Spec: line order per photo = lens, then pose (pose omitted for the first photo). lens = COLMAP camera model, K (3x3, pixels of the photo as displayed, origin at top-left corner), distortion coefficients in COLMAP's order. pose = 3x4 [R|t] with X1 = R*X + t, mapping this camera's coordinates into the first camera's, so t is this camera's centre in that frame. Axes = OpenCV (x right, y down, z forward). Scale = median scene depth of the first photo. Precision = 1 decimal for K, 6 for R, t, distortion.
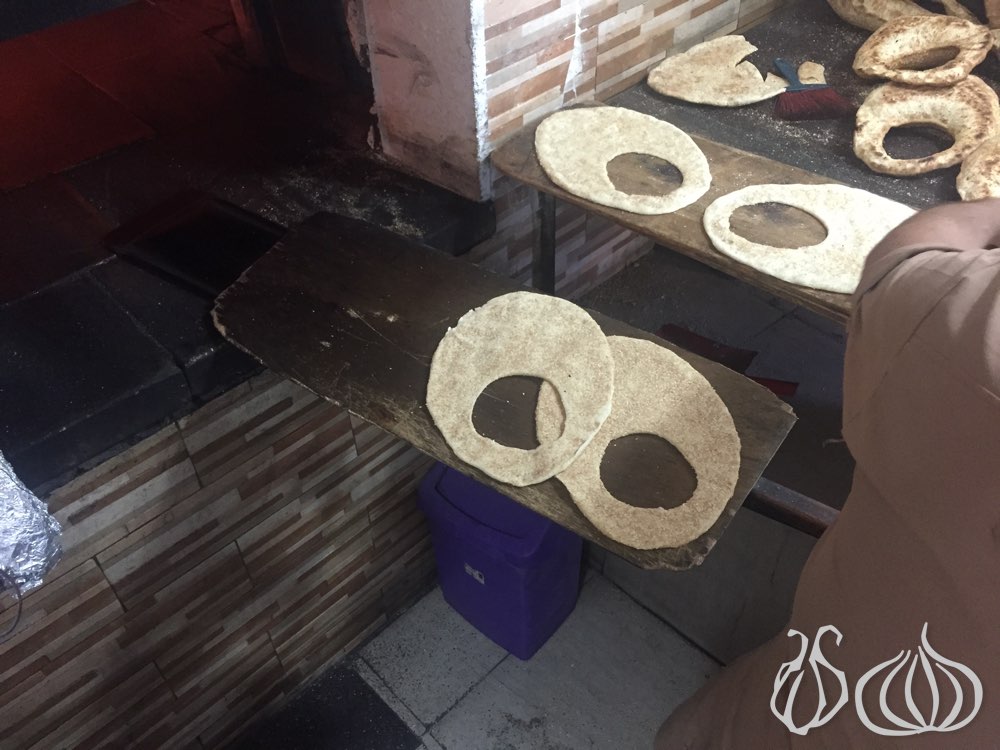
lens RADIAL K [[861.9, 0, 501.9], [0, 861.9, 379.7], [0, 0, 1]] dist [0.072015, -0.086453]
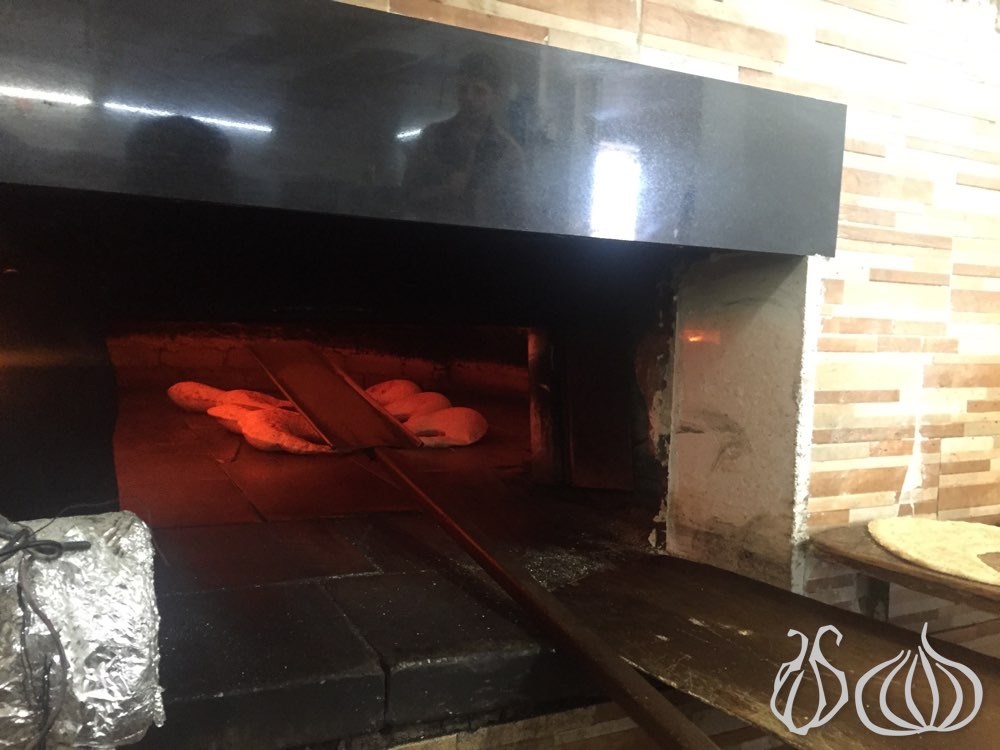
lens RADIAL K [[861.9, 0, 501.1], [0, 861.9, 373.5], [0, 0, 1]] dist [0.072015, -0.086453]
pose [[0.952846, 0.075674, -0.293868, -0.058725], [-0.246109, 0.759246, -0.602475, 0.181658], [0.177526, 0.646389, 0.742068, 0.241131]]
